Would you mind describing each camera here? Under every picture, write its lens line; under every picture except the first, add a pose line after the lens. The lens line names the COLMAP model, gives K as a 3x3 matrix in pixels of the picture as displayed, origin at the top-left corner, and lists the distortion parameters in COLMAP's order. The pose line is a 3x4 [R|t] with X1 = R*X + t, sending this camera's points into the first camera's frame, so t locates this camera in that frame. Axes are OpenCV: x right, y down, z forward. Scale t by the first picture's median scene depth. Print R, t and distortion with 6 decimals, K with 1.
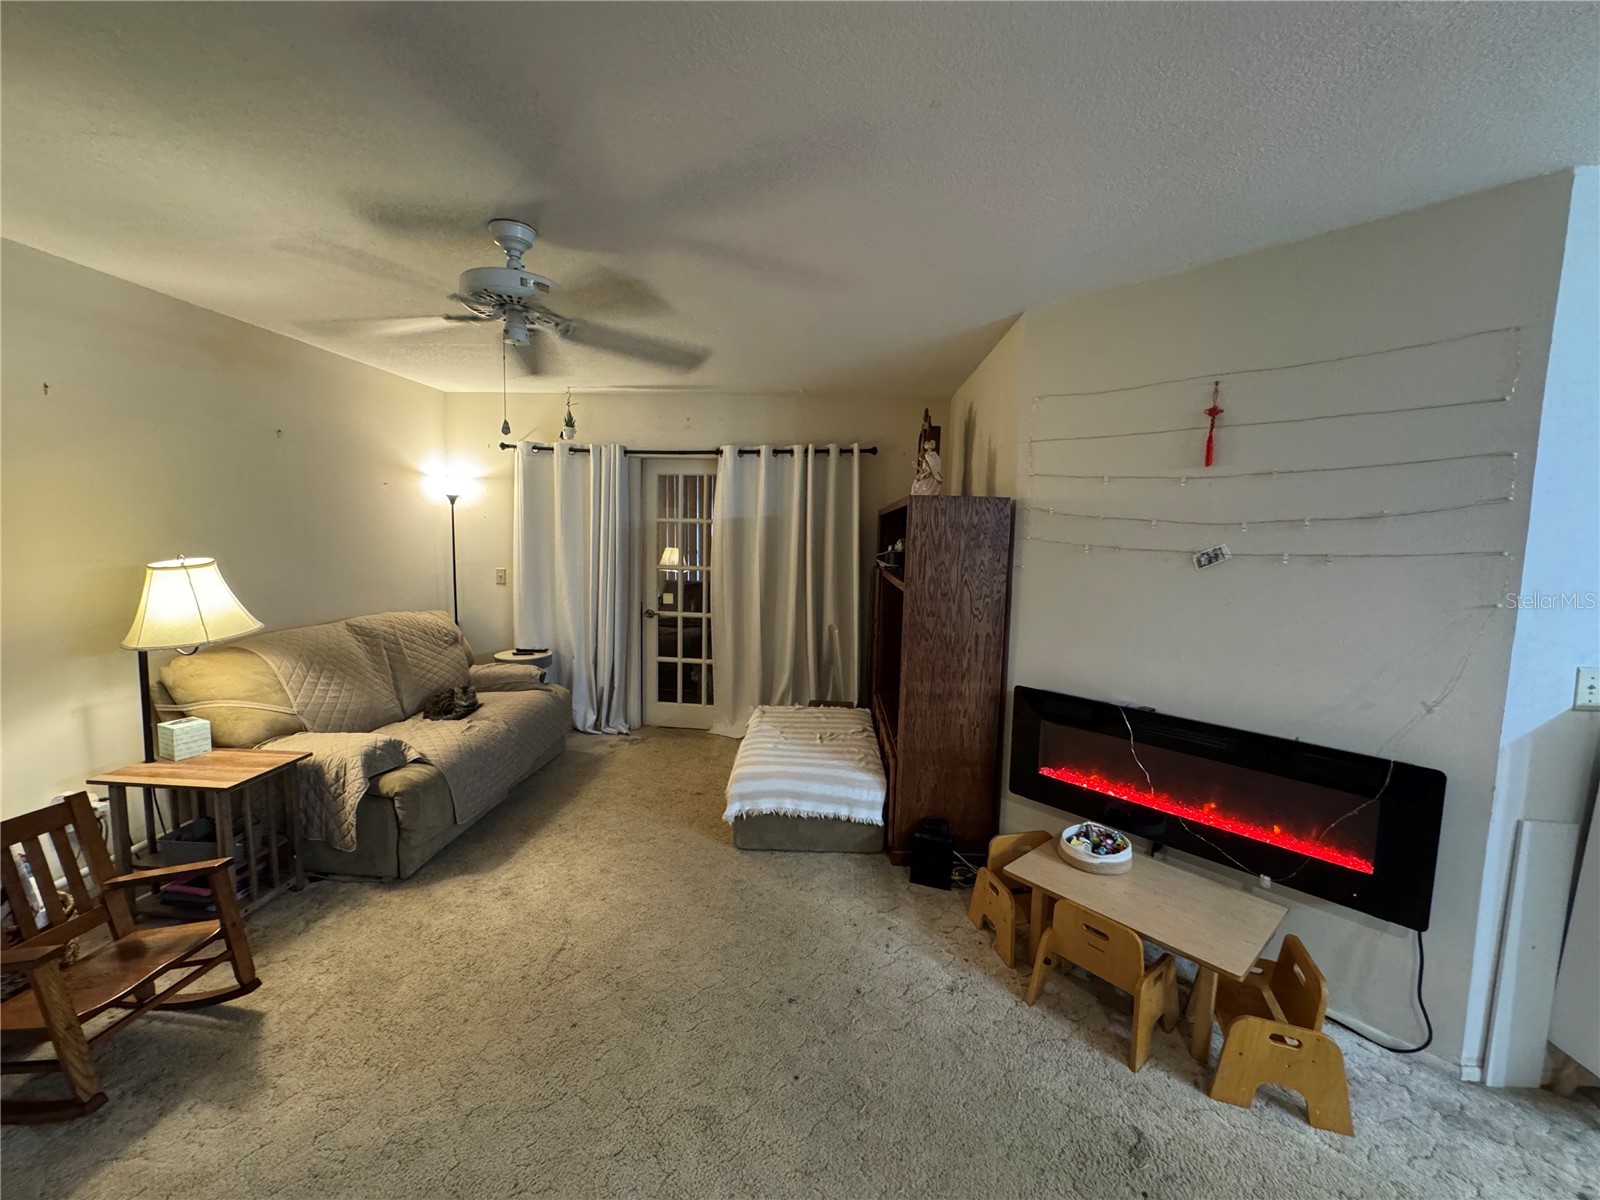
lens RADIAL K [[639.6, 0, 798.6], [0, 639.6, 603.8], [0, 0, 1]] dist [-0.004110, 0.001077]
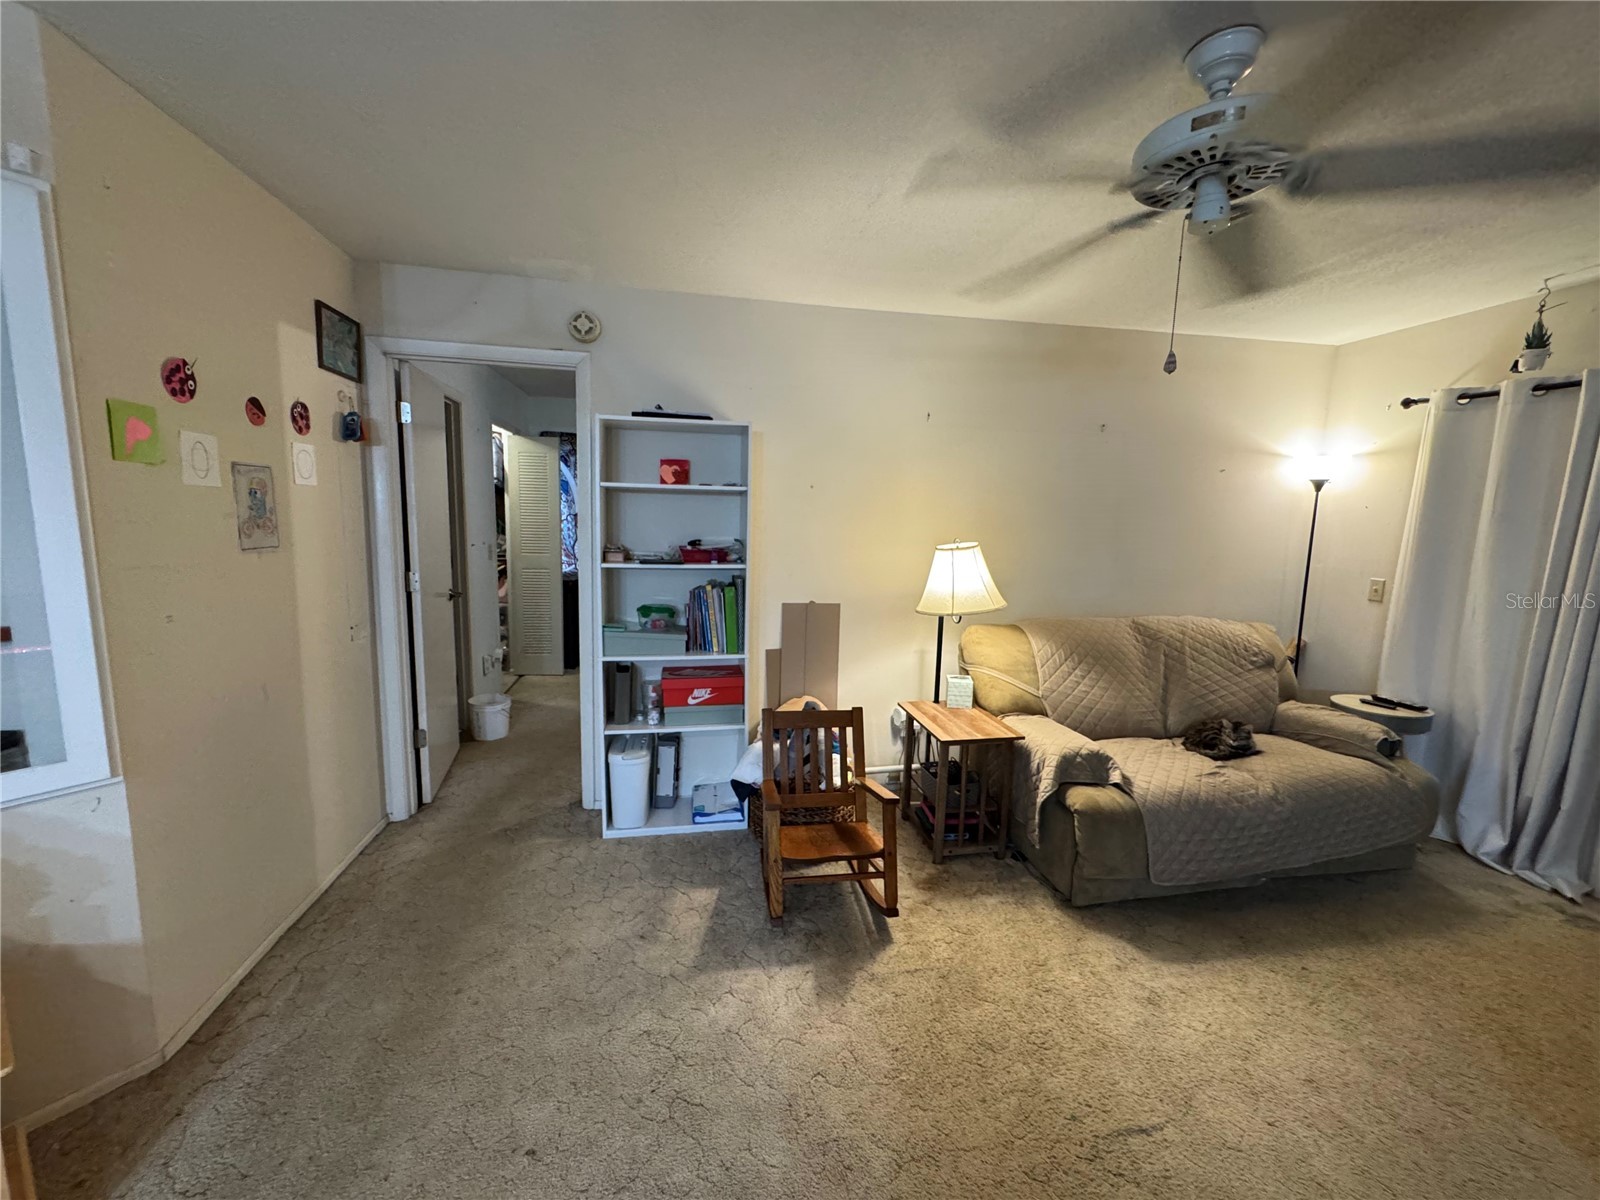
lens RADIAL K [[639.6, 0, 801.3], [0, 639.6, 602.7], [0, 0, 1]] dist [-0.004110, 0.001077]
pose [[0.247004, 0.115030, -0.962163, 0.103381], [-0.121700, 0.988750, 0.086966, -0.022955], [0.961342, 0.095614, 0.258224, 0.350523]]
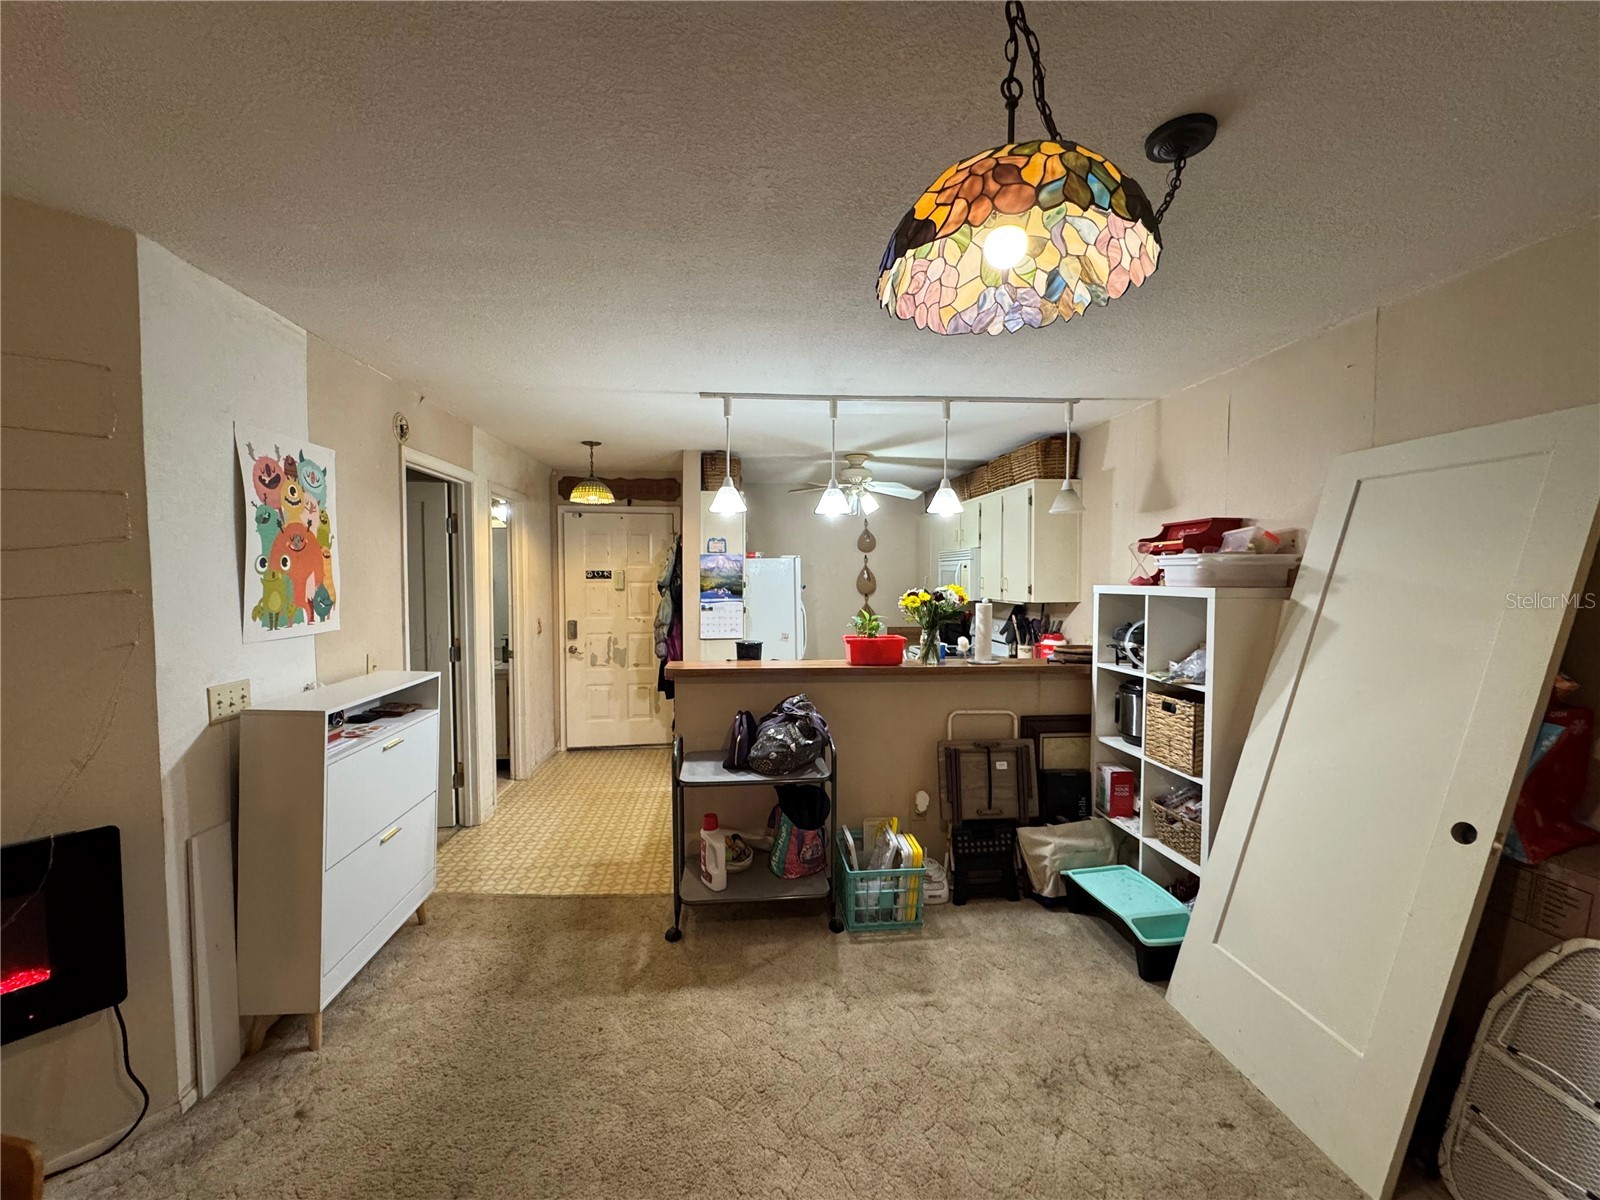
lens RADIAL K [[639.6, 0, 799.2], [0, 639.6, 601.5], [0, 0, 1]] dist [-0.004110, 0.001077]
pose [[-0.162305, -0.065608, 0.984557, -0.031740], [0.097937, 0.991789, 0.082235, -0.024782], [-0.981868, 0.109772, -0.154547, 0.071174]]
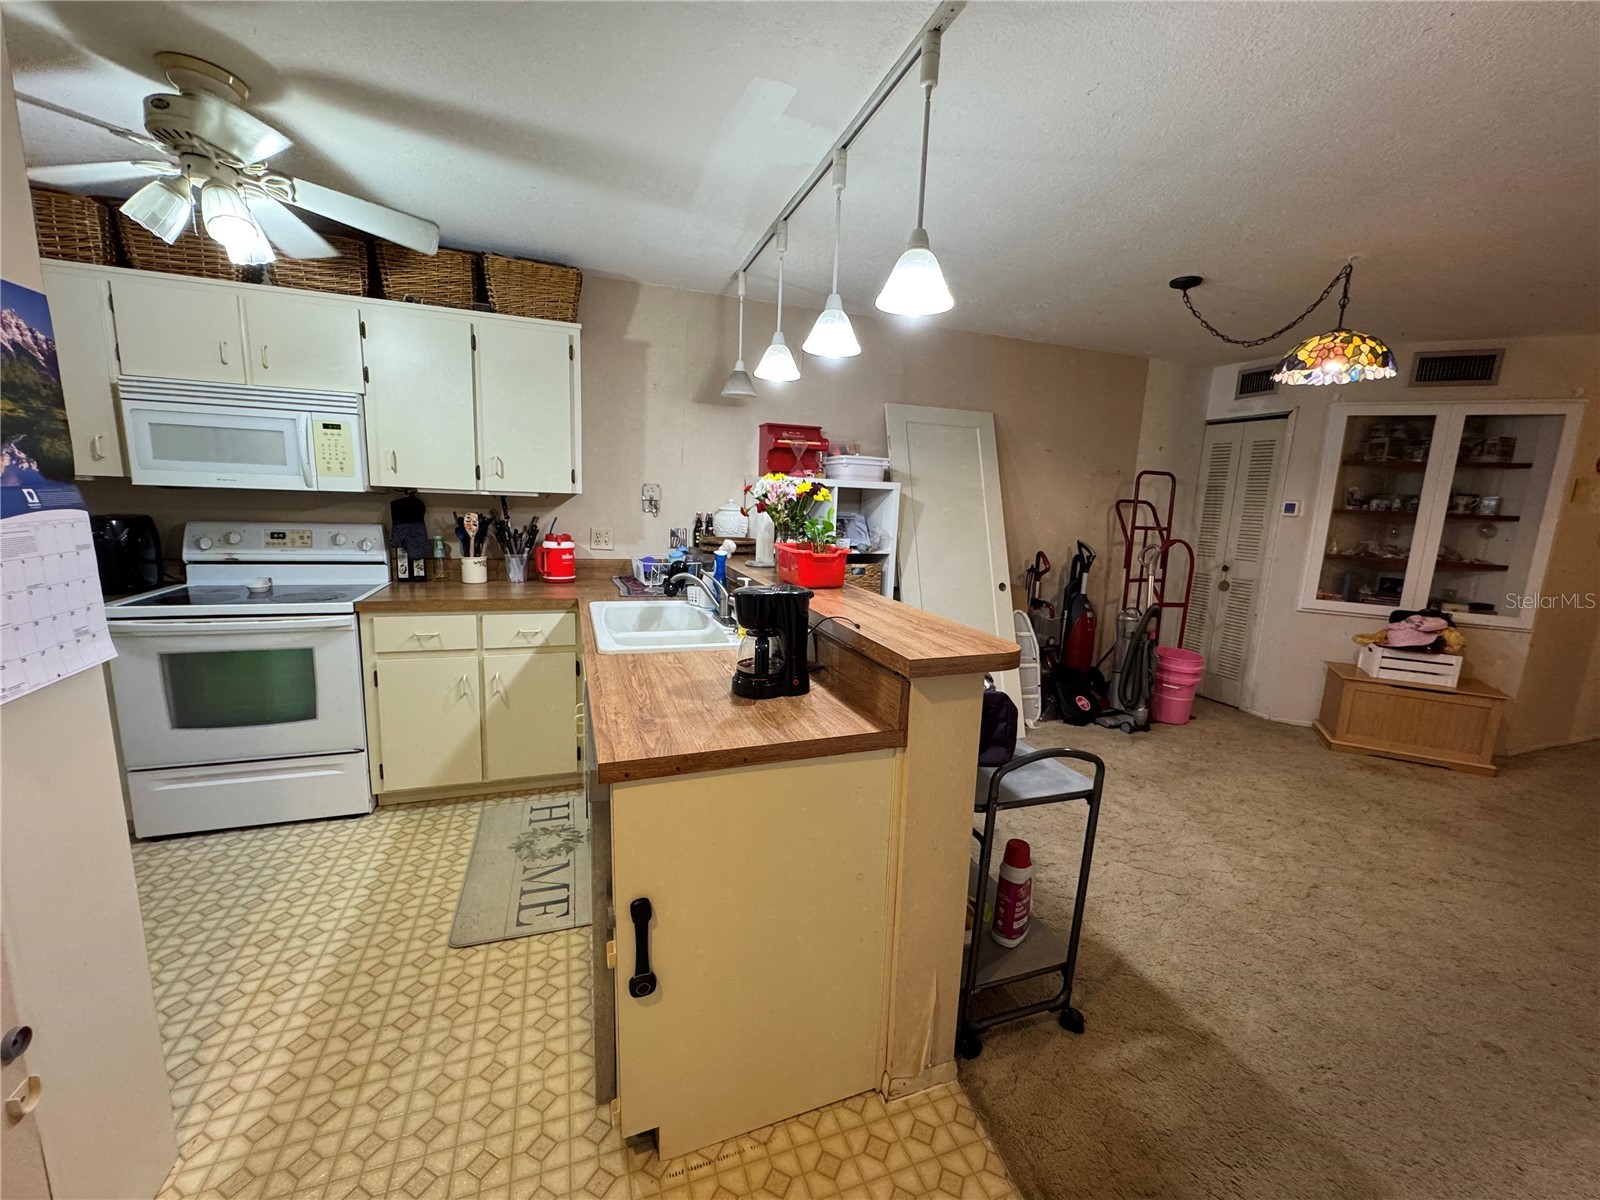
lens RADIAL K [[639.6, 0, 799.5], [0, 639.6, 600.9], [0, 0, 1]] dist [-0.004110, 0.001077]
pose [[-0.913861, 0.005717, -0.405988, 1.438937], [-0.105490, 0.962221, 0.251003, 0.010012], [0.392085, 0.272209, -0.878733, 0.504326]]
